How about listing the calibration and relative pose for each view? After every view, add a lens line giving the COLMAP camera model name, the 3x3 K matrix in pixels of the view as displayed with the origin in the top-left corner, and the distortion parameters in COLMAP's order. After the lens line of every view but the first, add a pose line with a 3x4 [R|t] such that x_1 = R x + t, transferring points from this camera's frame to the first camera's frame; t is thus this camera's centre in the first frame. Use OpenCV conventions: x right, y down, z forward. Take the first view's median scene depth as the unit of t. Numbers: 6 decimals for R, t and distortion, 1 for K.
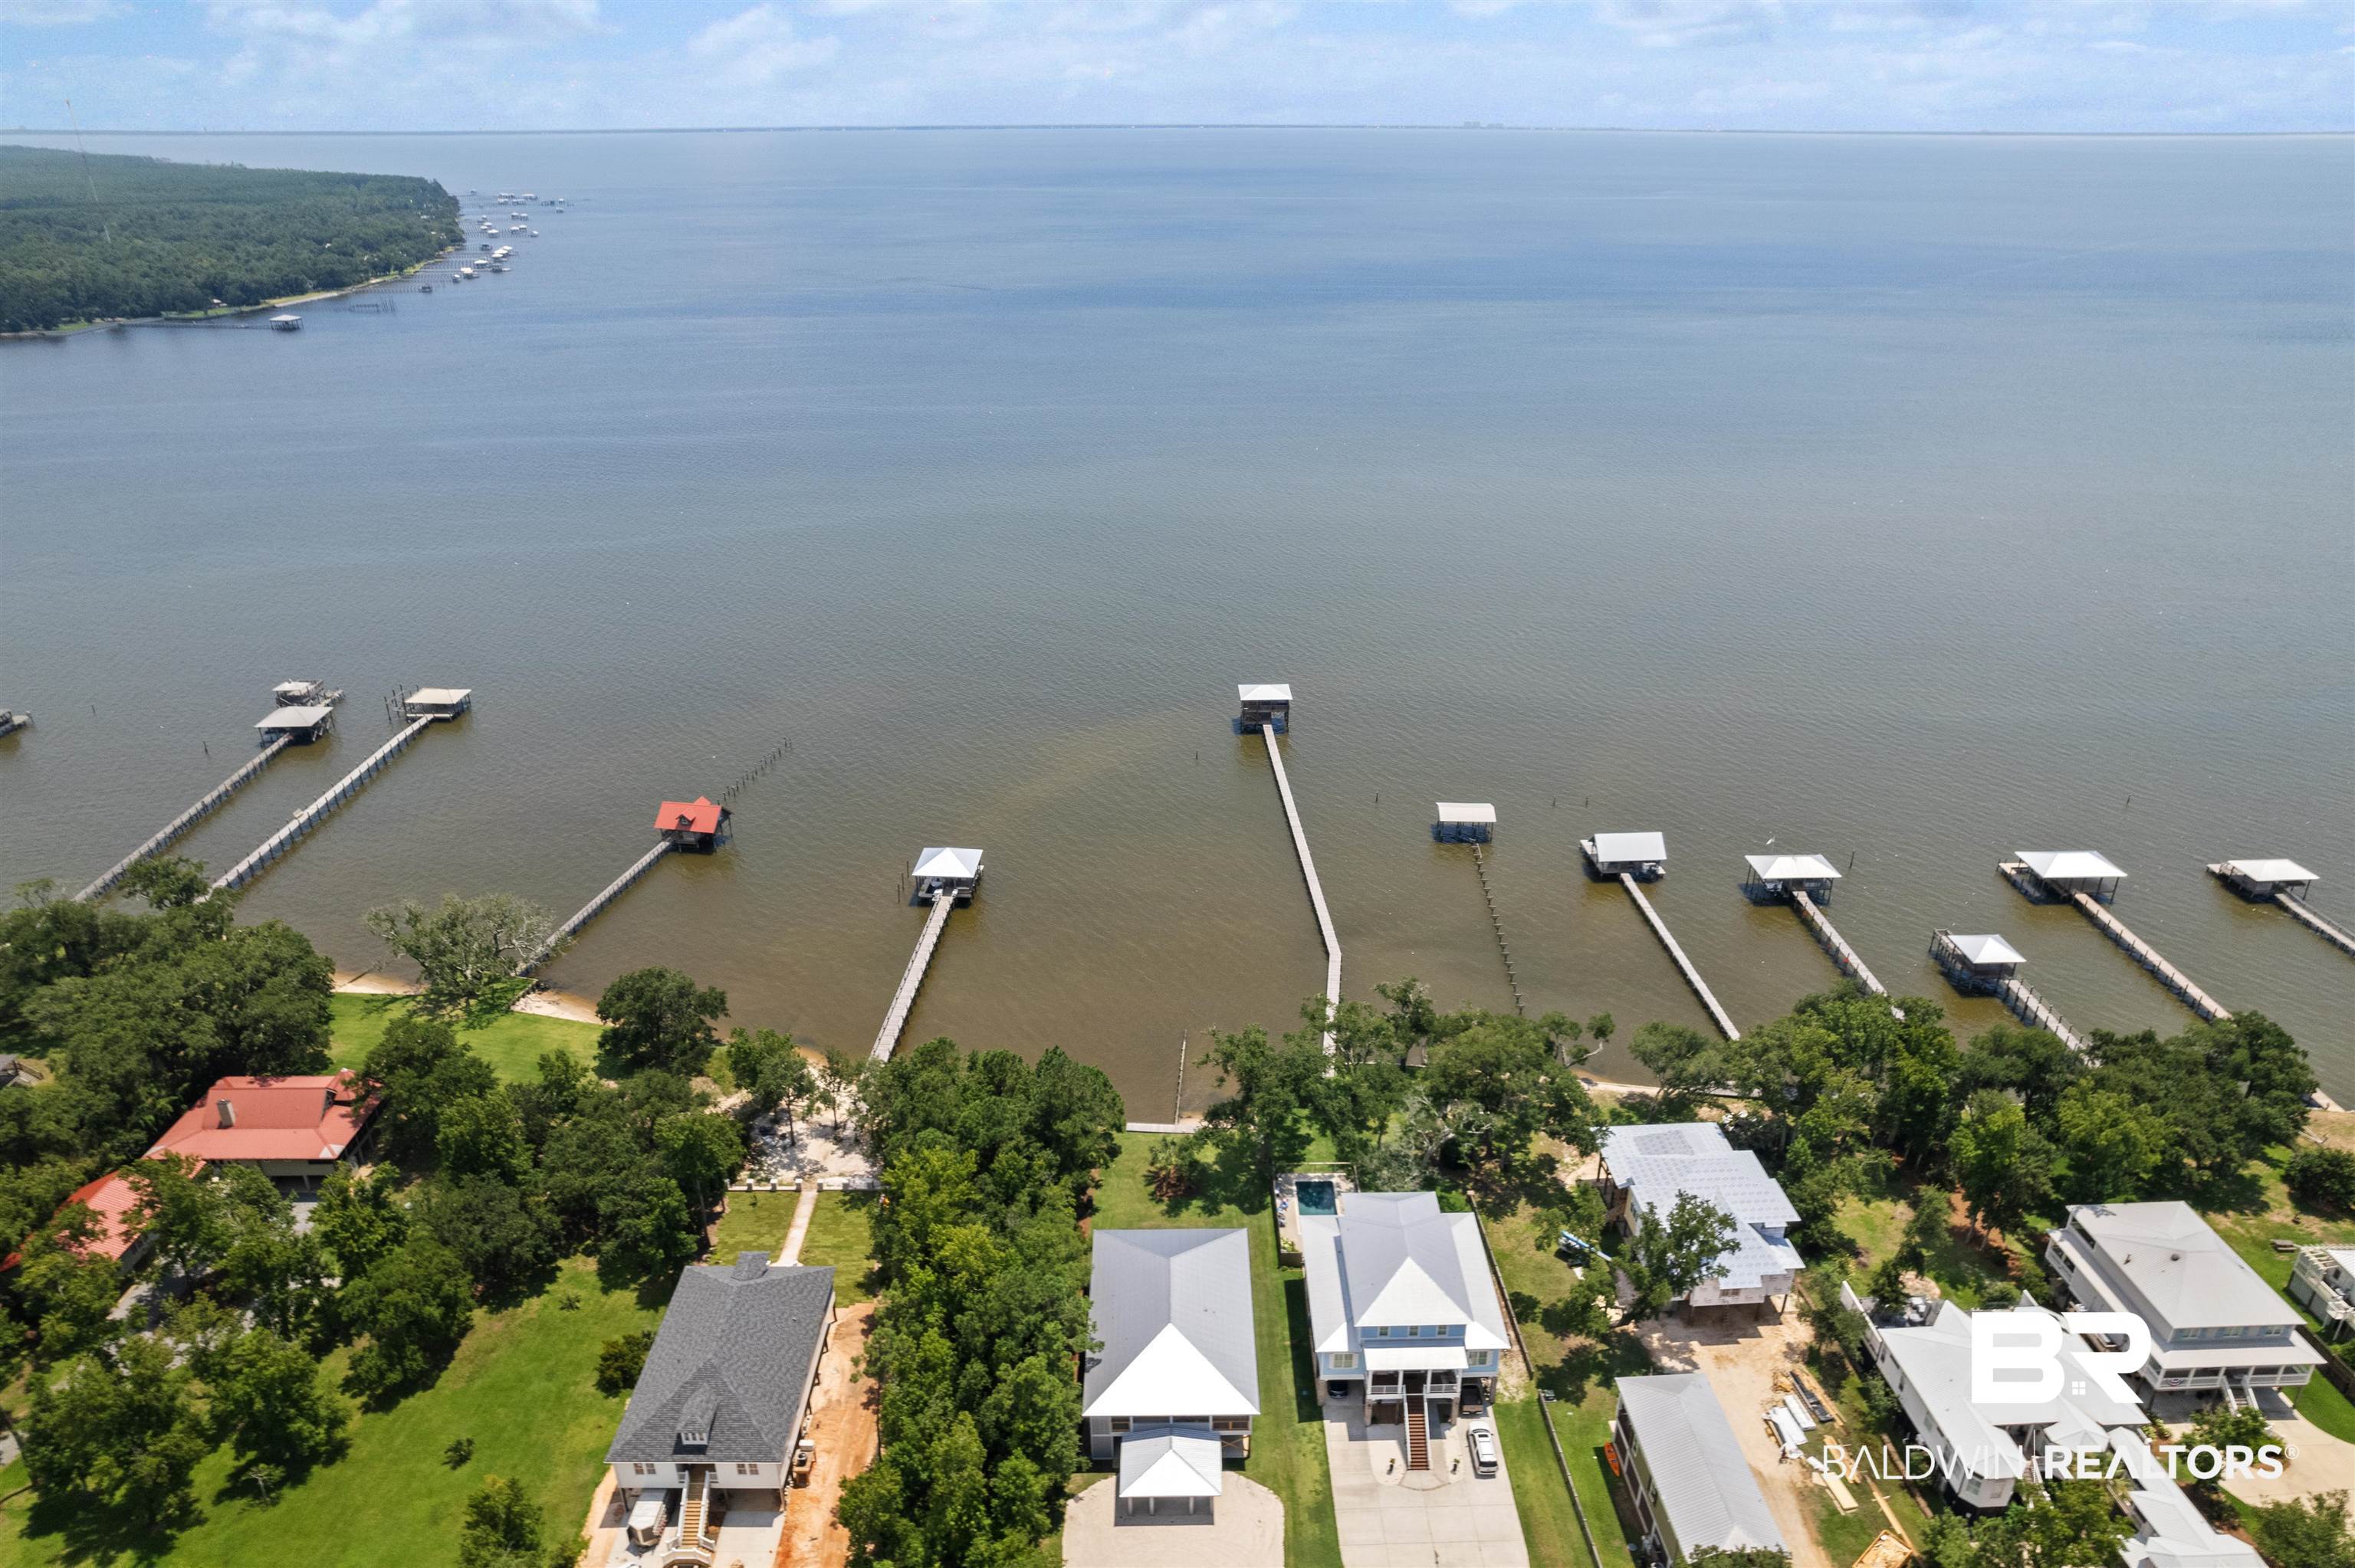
lens RADIAL K [[1513.0, 0, 1177.5], [0, 1513.0, 784.0], [0, 0, 1]] dist [-0.077026, 0.073867]
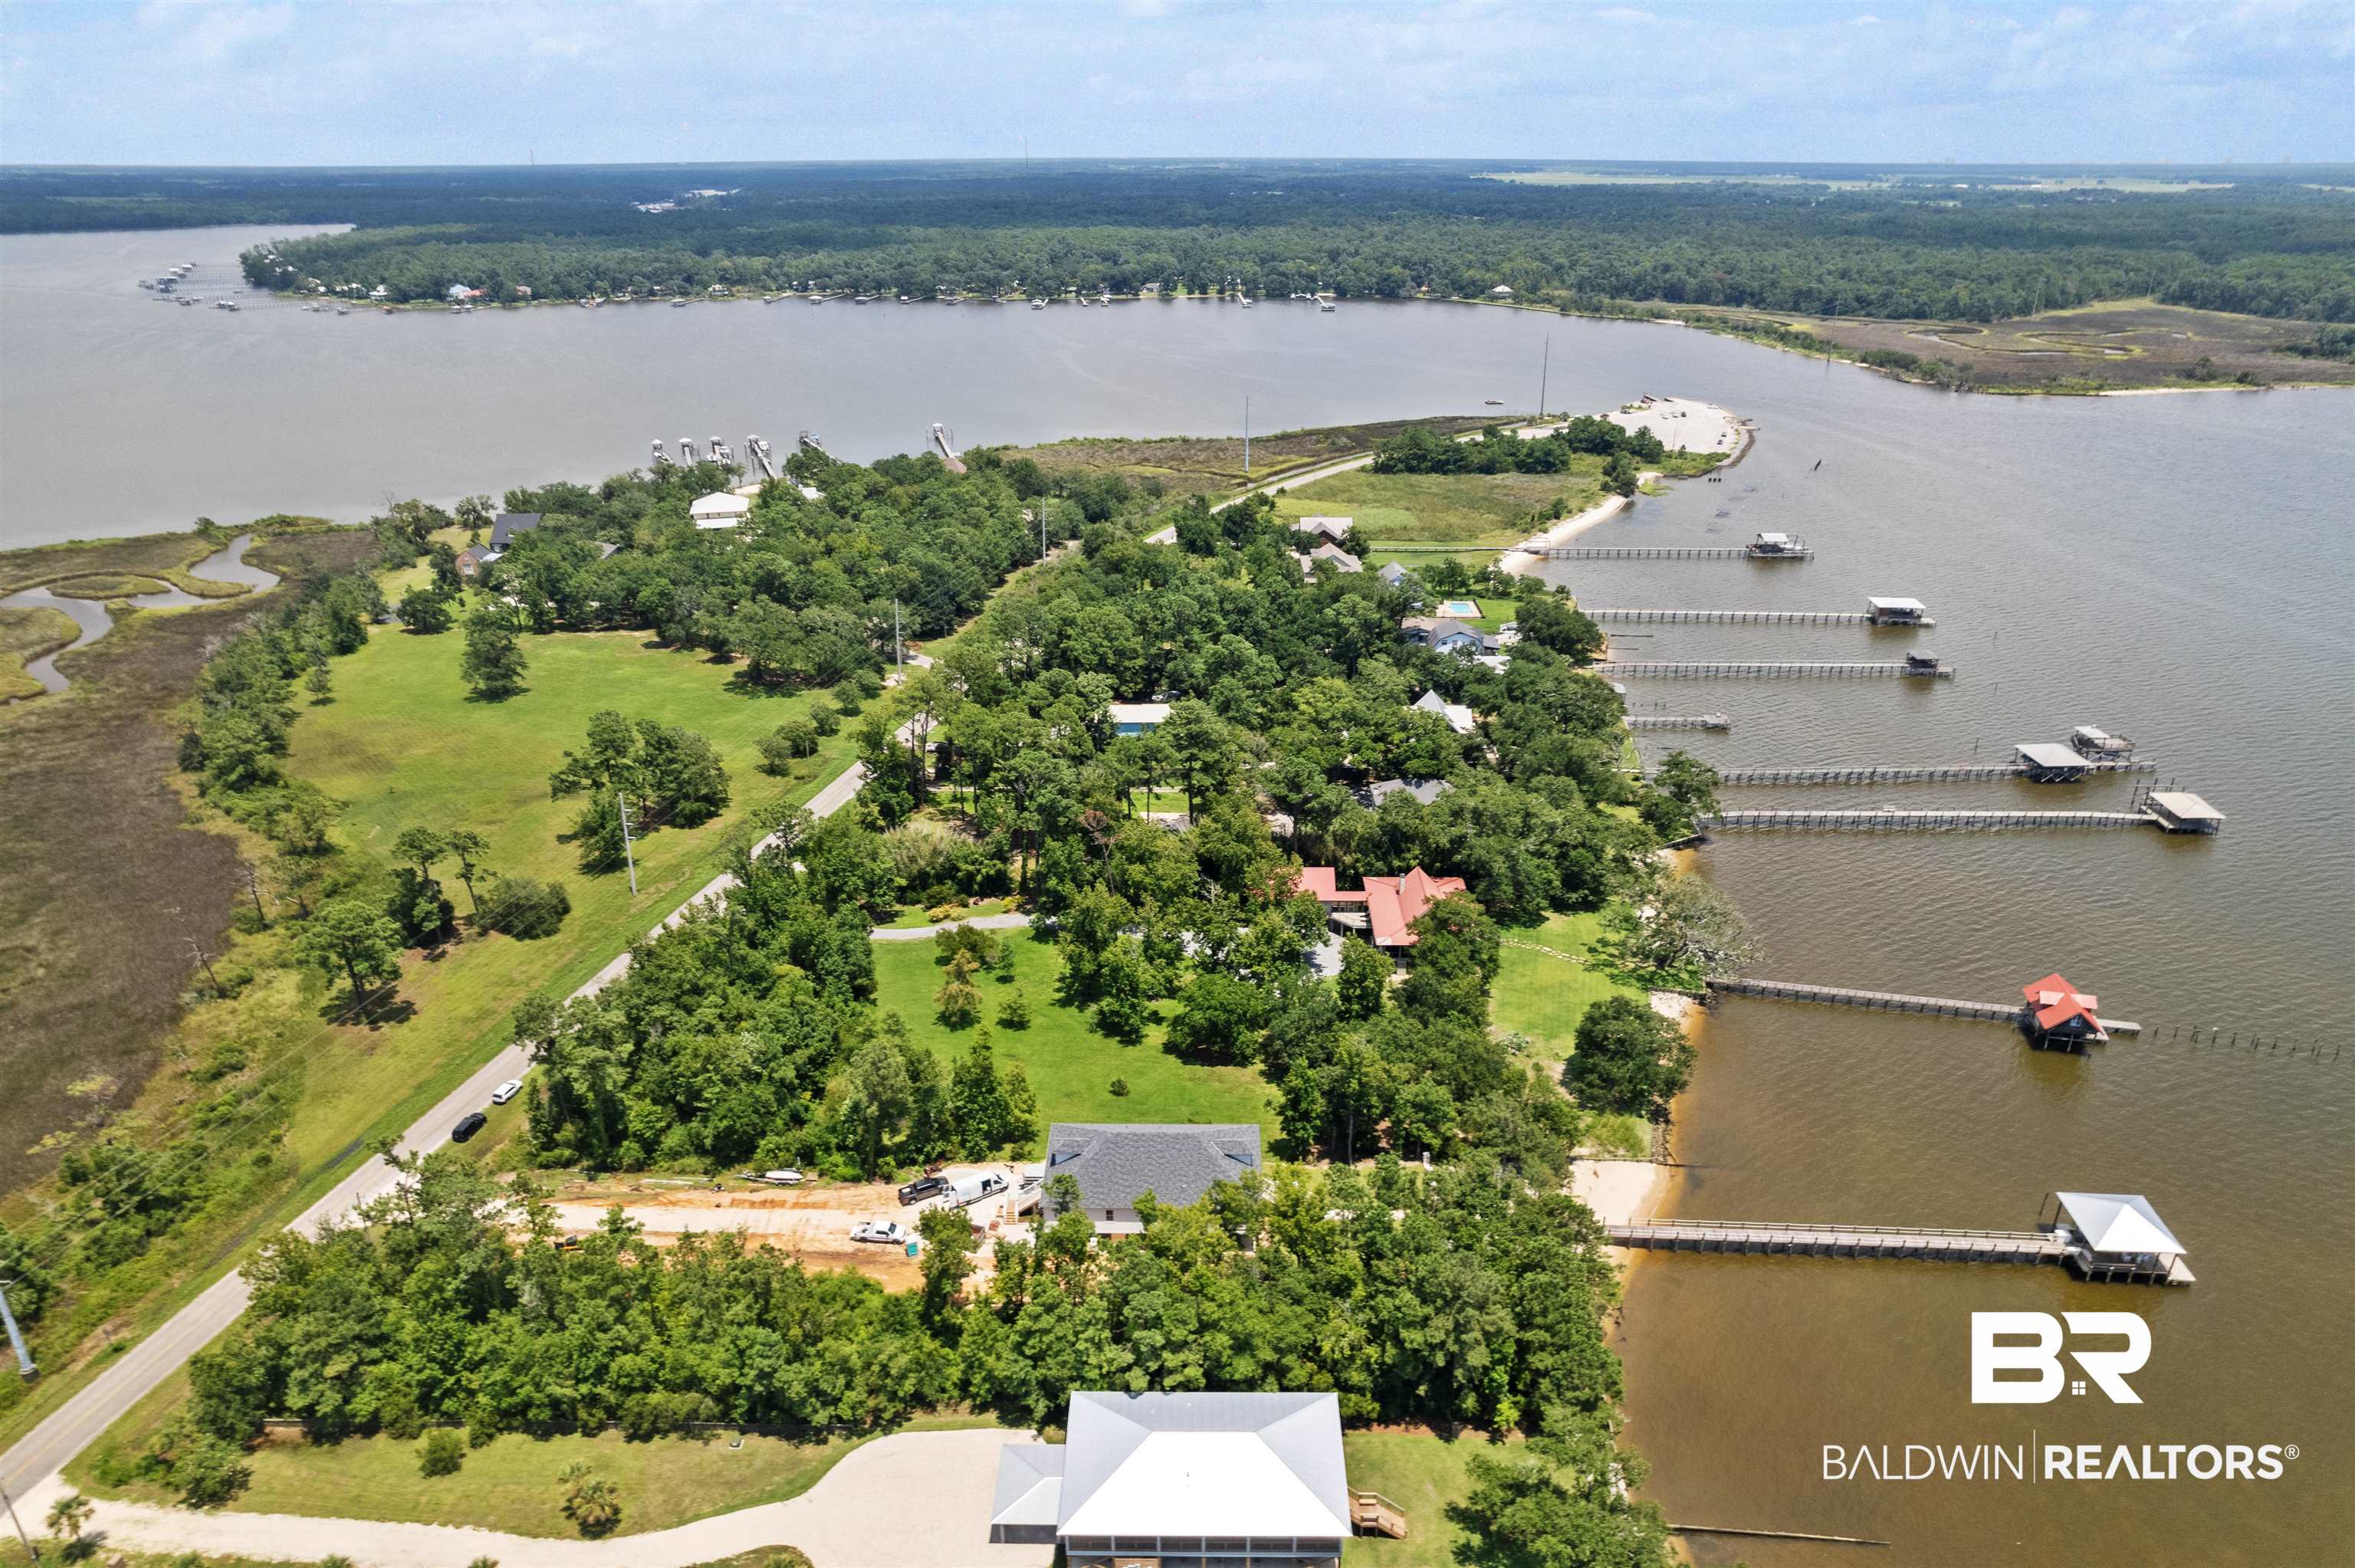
lens RADIAL K [[1496.9, 0, 1184.1], [0, 1496.9, 806.9], [0, 0, 1]] dist [-0.065143, 0.055628]
pose [[-0.017218, 0.406322, -0.913568, 0.564389], [-0.408125, 0.831263, 0.377407, -0.265485], [0.912764, 0.379348, 0.151517, 0.606276]]
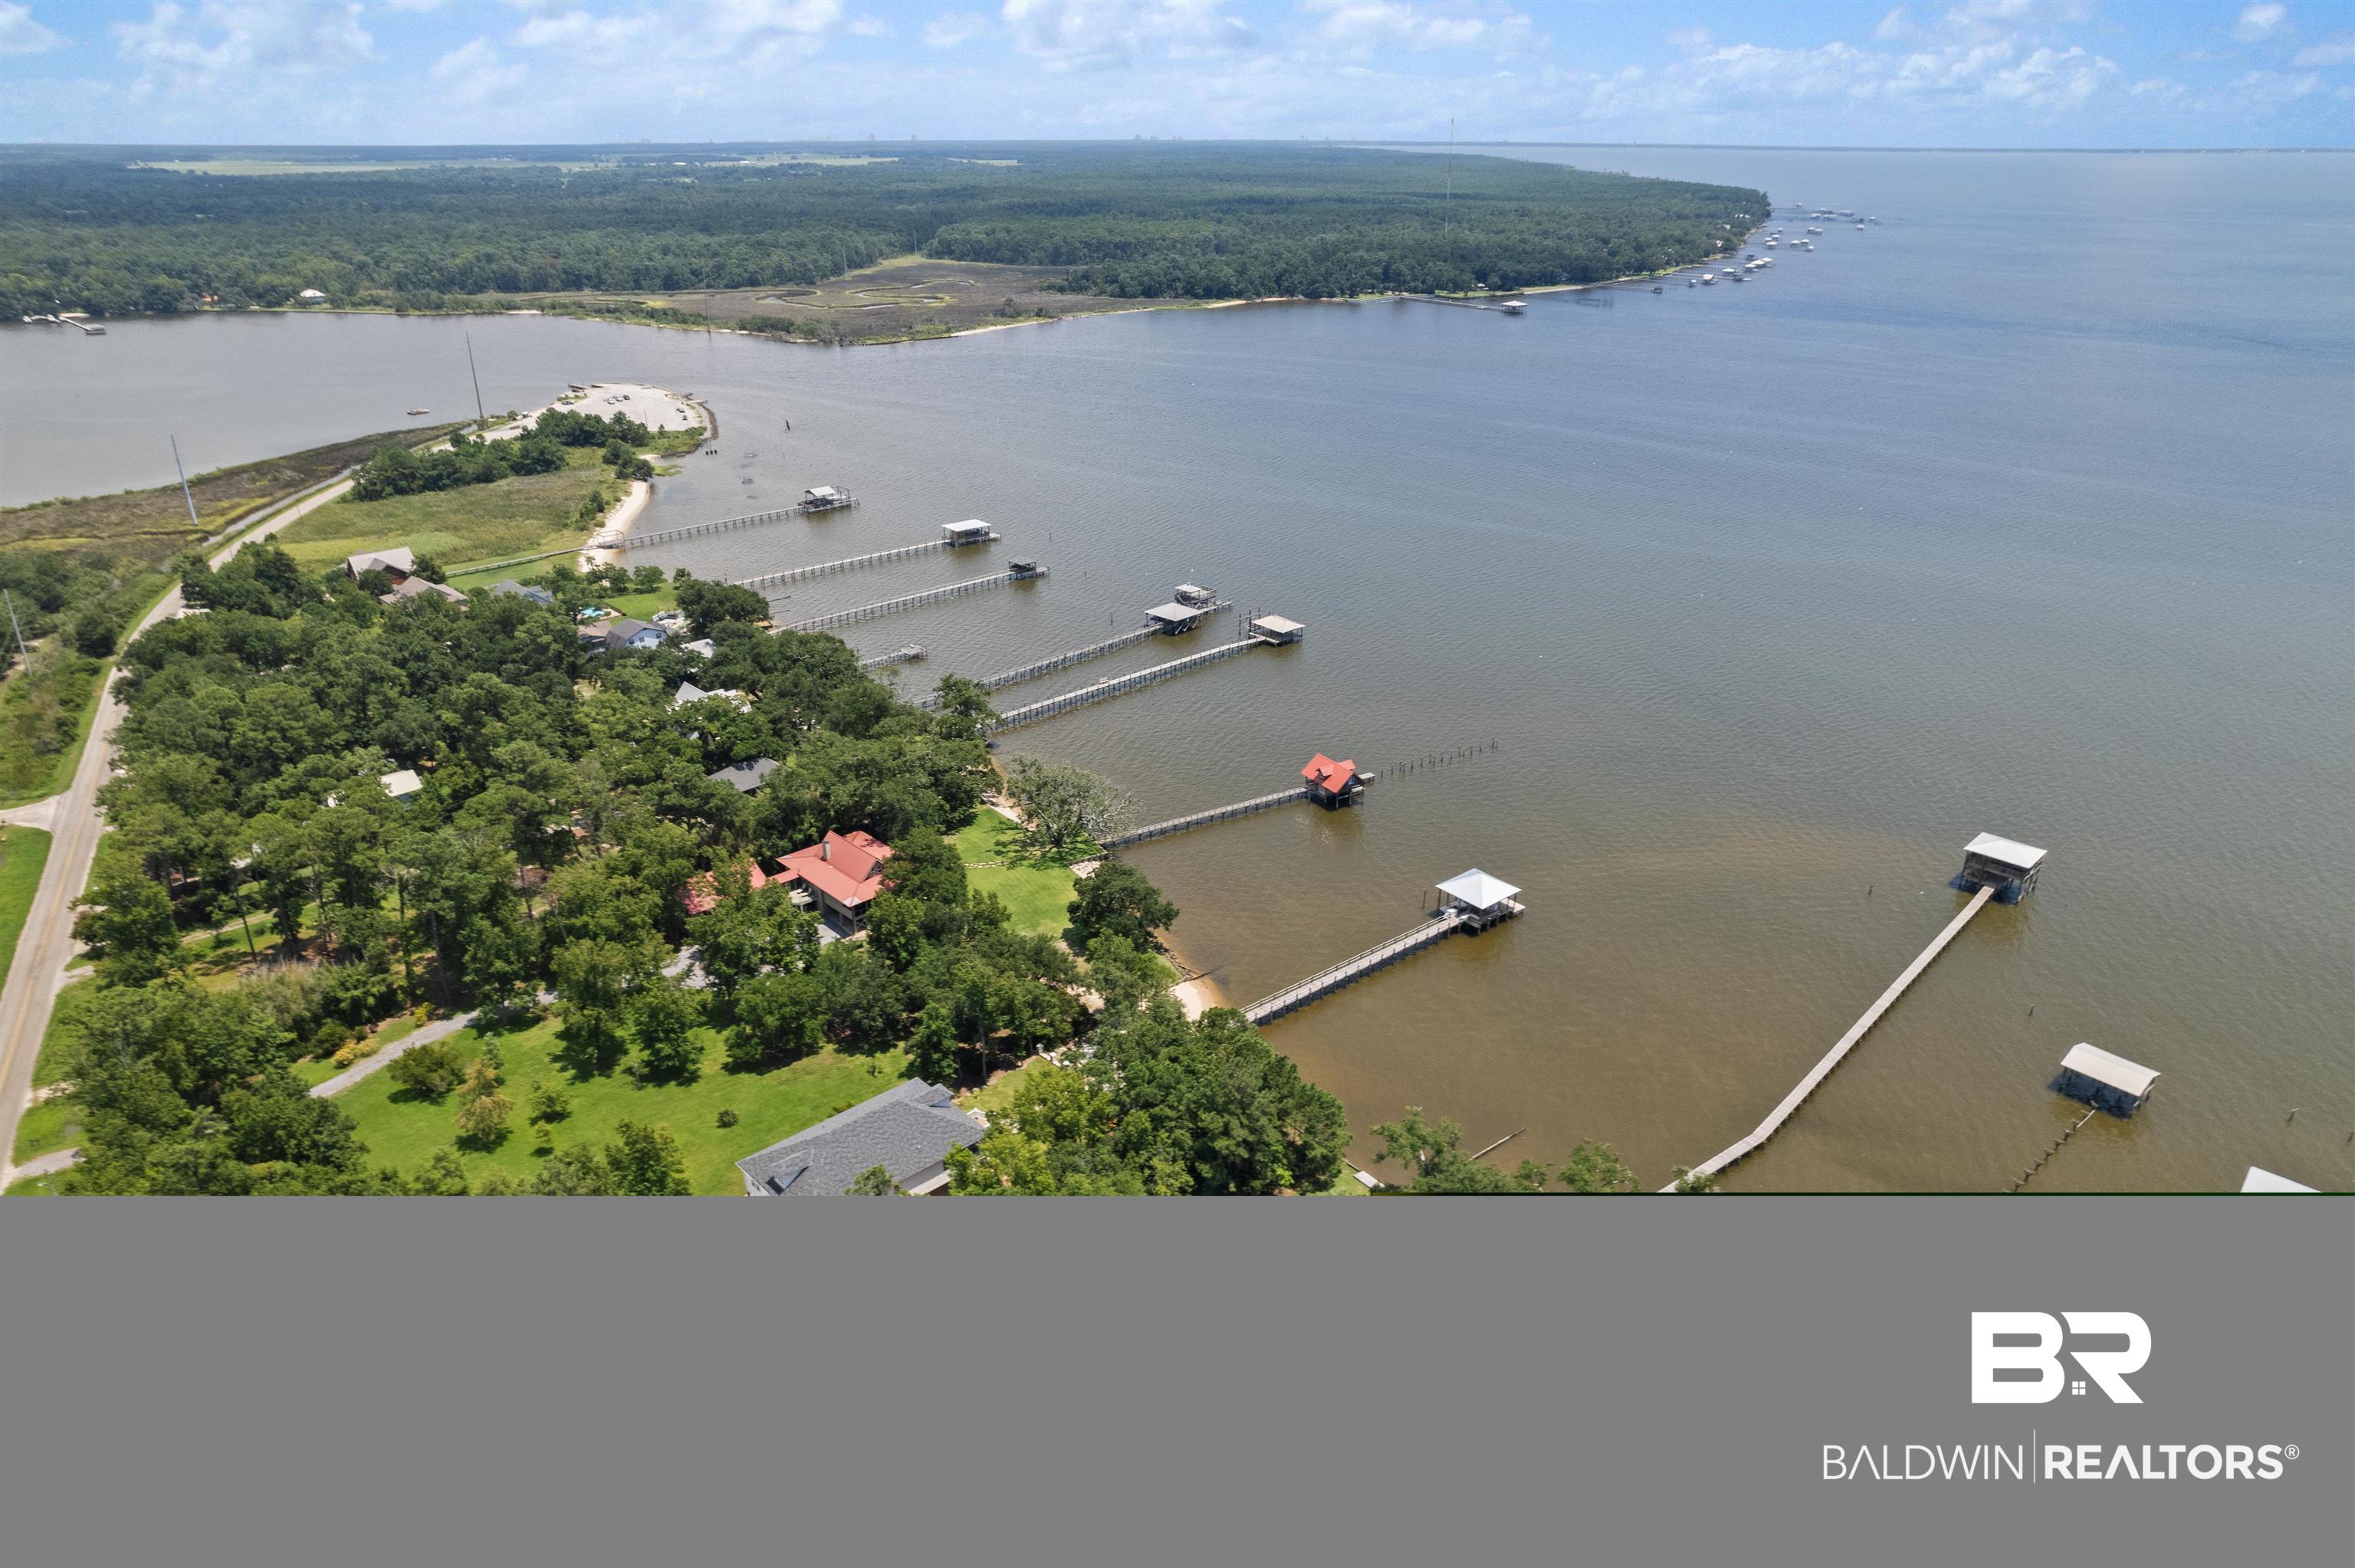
lens RADIAL K [[1496.9, 0, 1184.1], [0, 1496.9, 806.9], [0, 0, 1]] dist [-0.065143, 0.055628]
pose [[0.681998, 0.304510, -0.664945, 0.493778], [-0.299572, 0.945738, 0.125844, -0.089230], [0.667184, 0.113374, 0.736214, 0.208312]]
